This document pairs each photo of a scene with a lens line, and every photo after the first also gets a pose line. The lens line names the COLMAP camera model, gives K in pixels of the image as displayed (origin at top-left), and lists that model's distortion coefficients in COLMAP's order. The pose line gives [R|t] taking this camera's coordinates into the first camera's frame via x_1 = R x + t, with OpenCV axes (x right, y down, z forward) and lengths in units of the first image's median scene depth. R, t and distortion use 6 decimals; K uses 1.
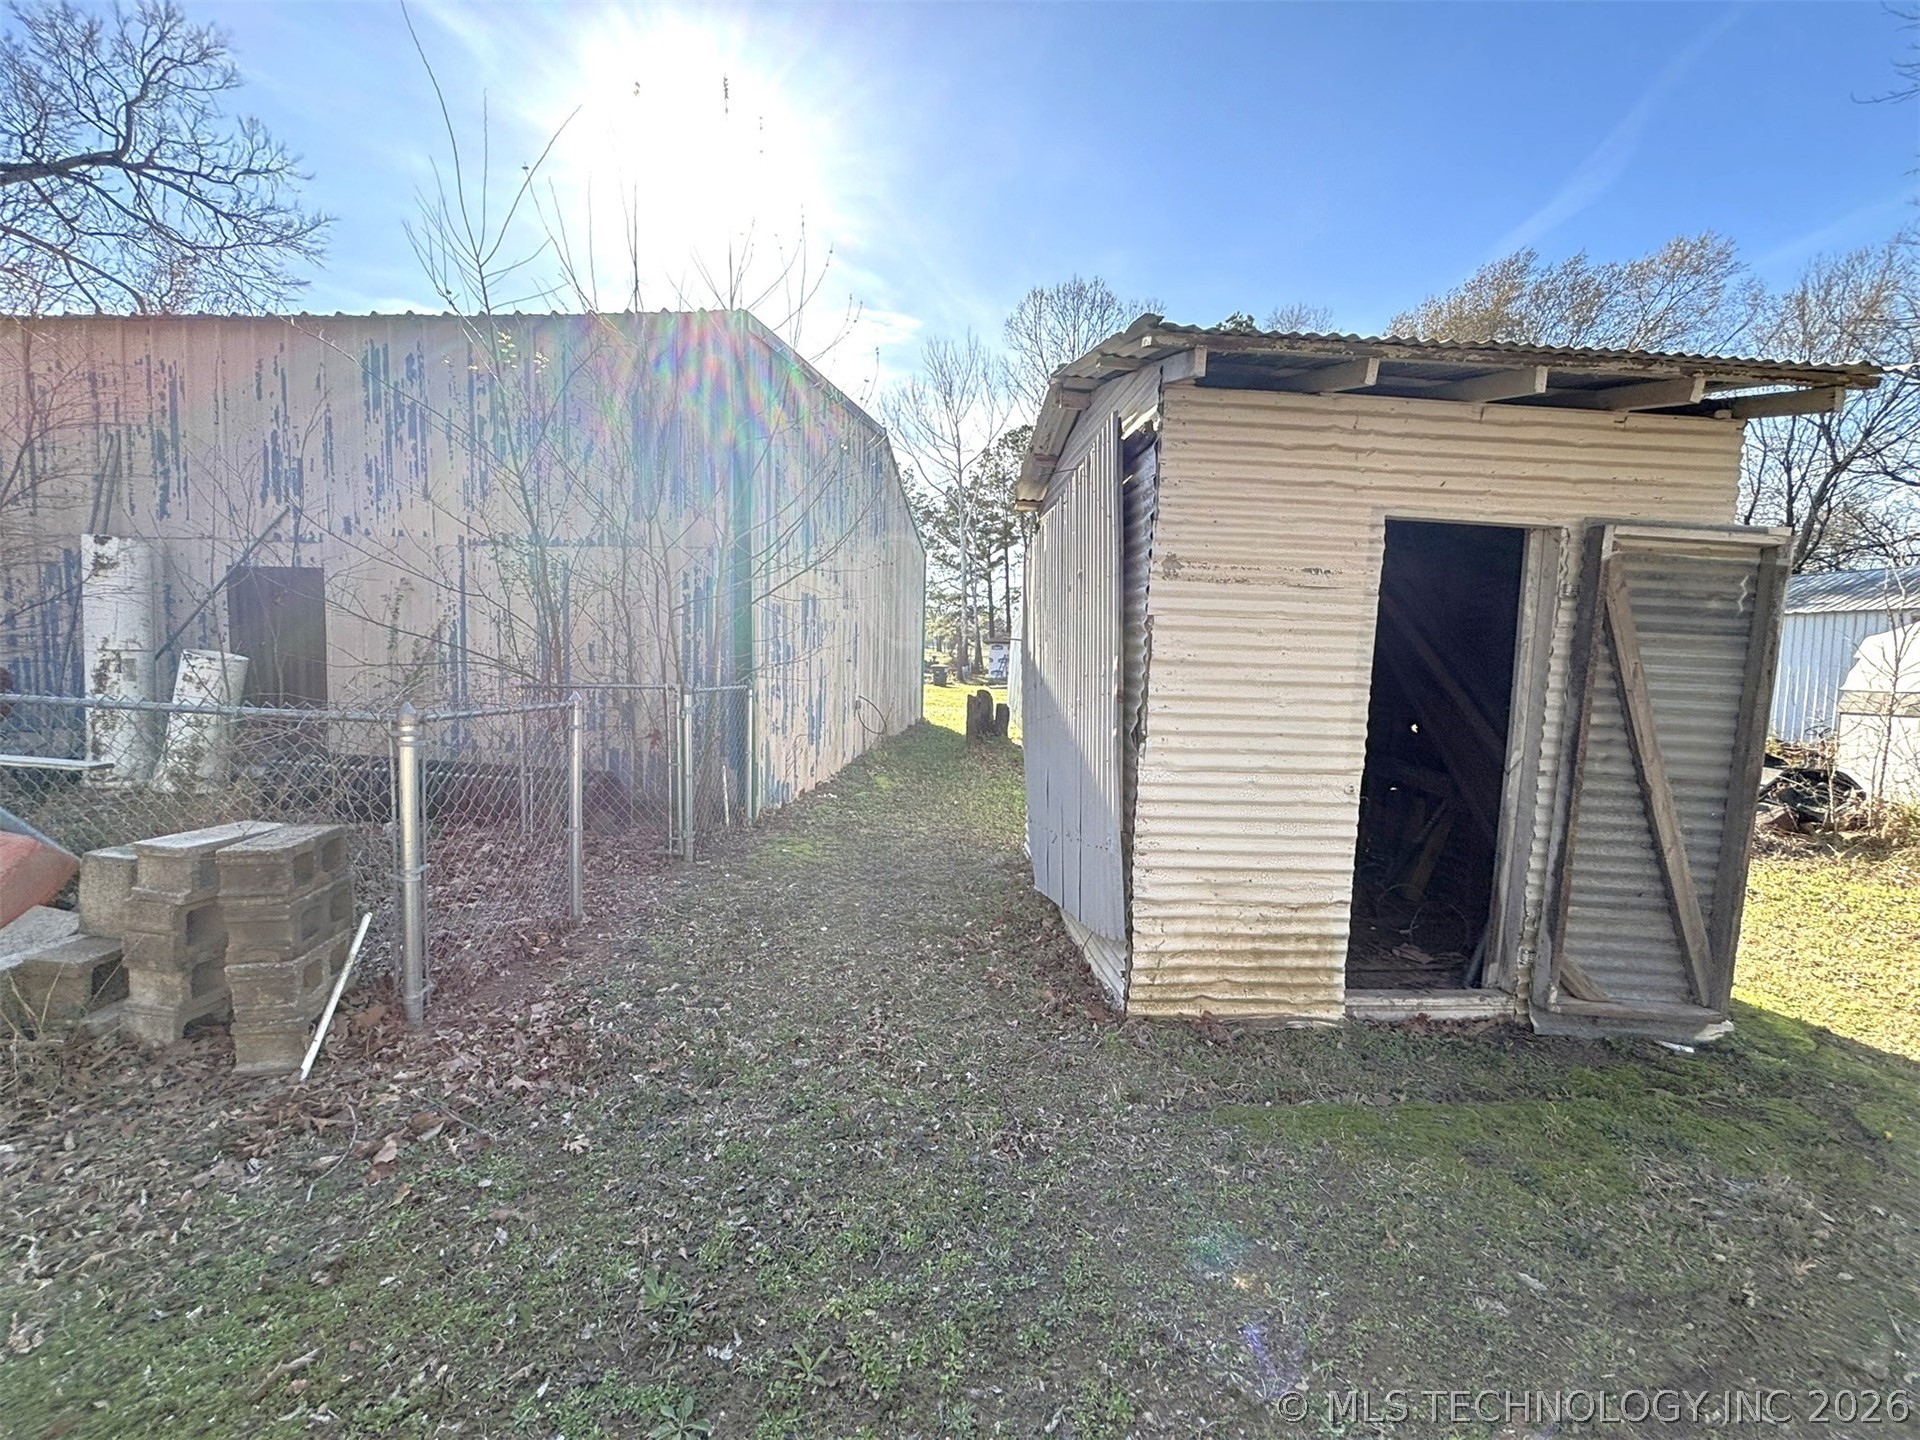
lens RADIAL K [[775.4, 0, 951.1], [0, 775.4, 719.9], [0, 0, 1]] dist [0.003881, -0.000786]
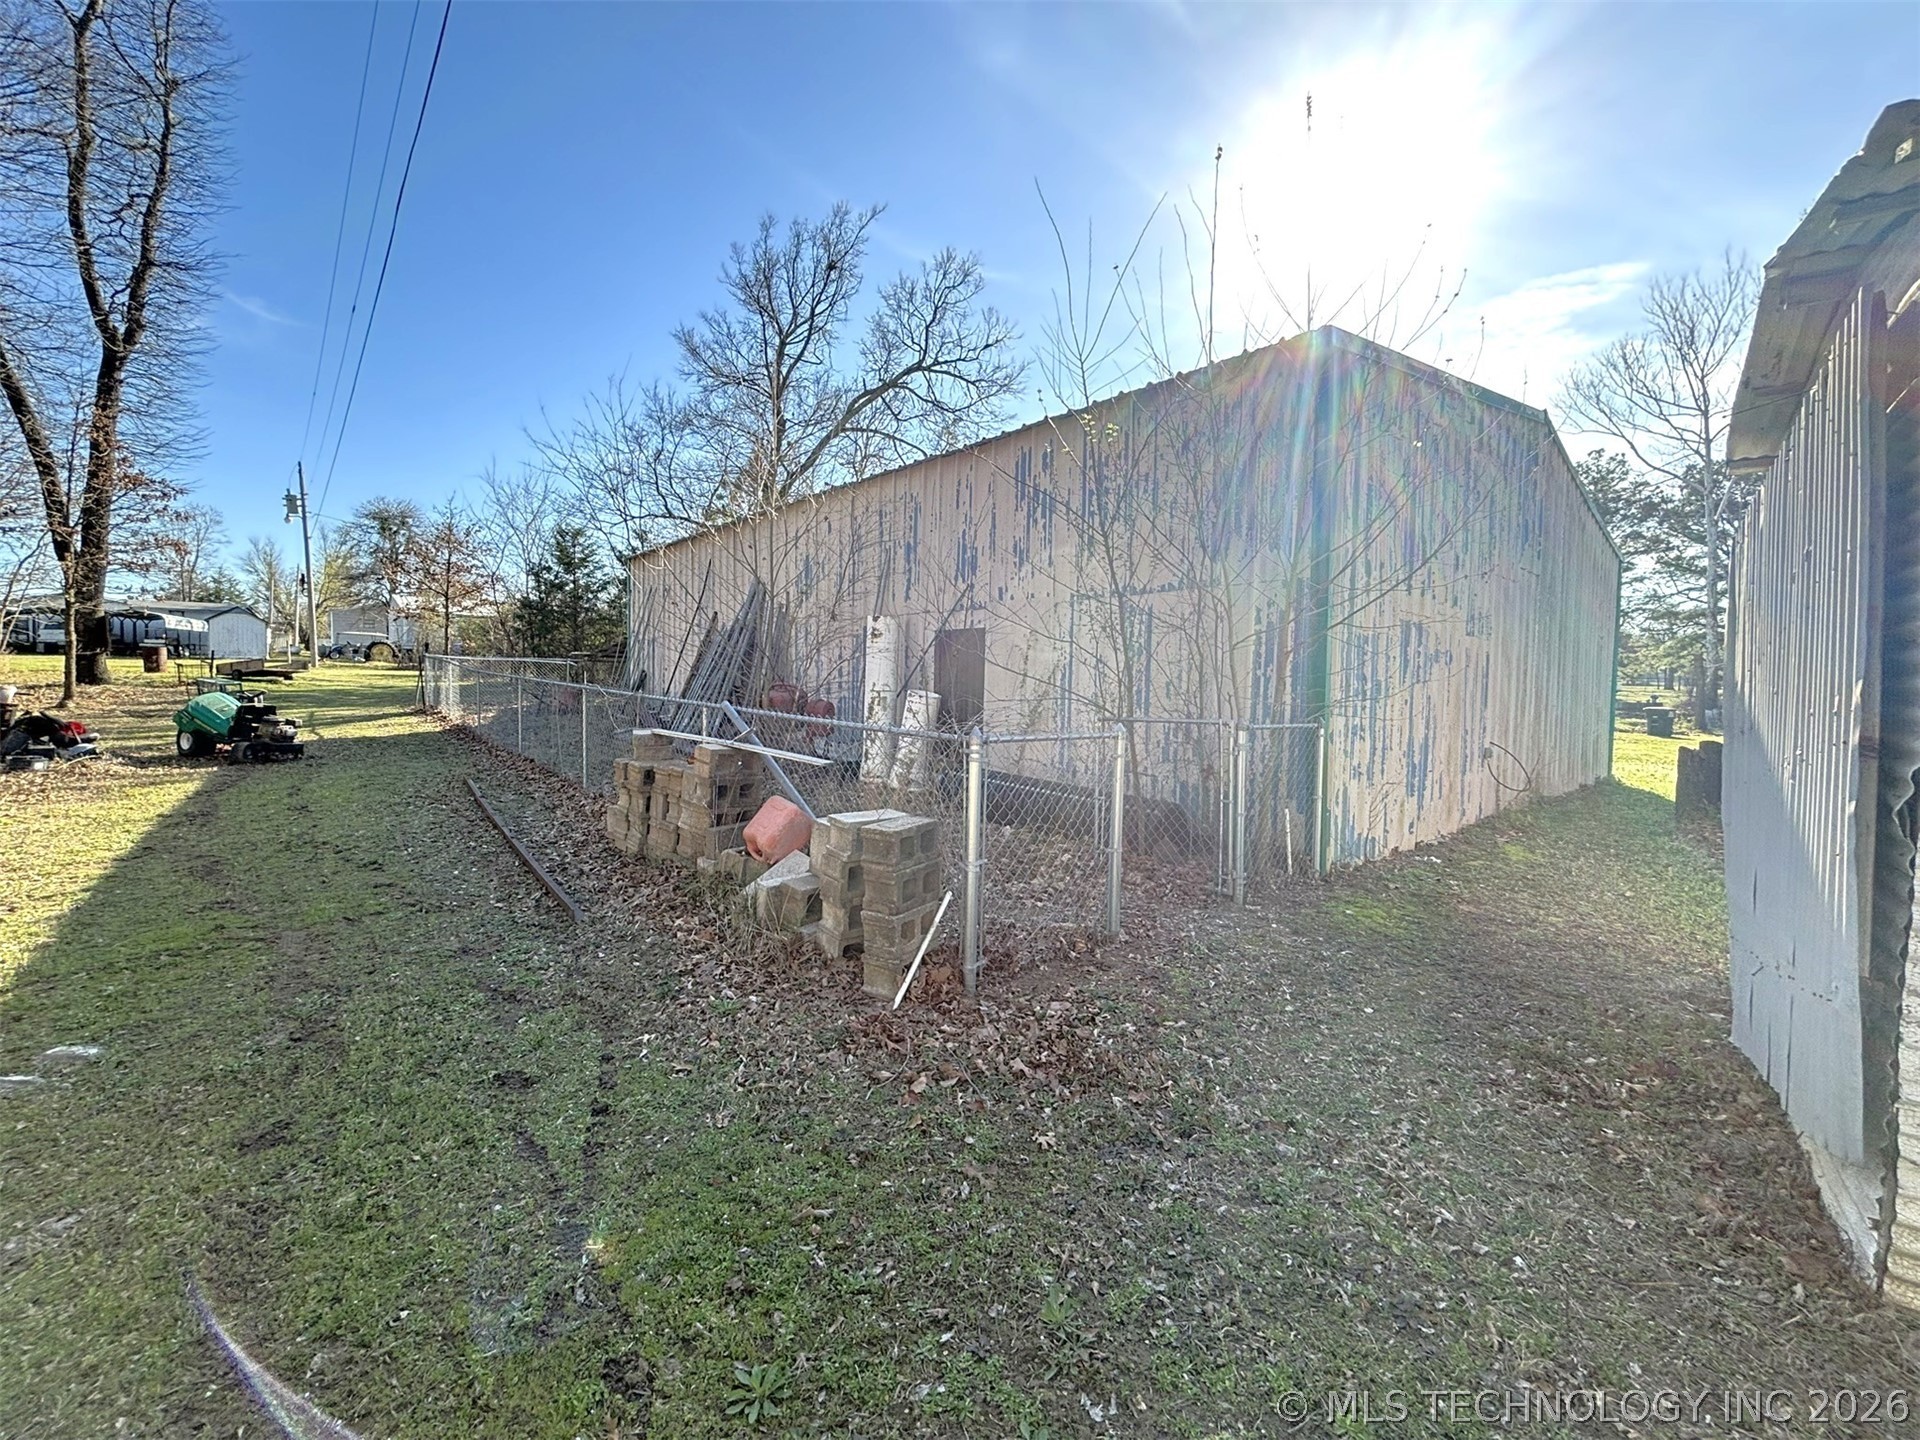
lens RADIAL K [[775.4, 0, 956.7], [0, 775.4, 715.7], [0, 0, 1]] dist [0.003881, -0.000786]
pose [[0.721362, 0.015540, -0.692384, 0.094063], [-0.055994, 0.997784, -0.035943, 0.004519], [0.690291, 0.064697, 0.720634, 0.058594]]
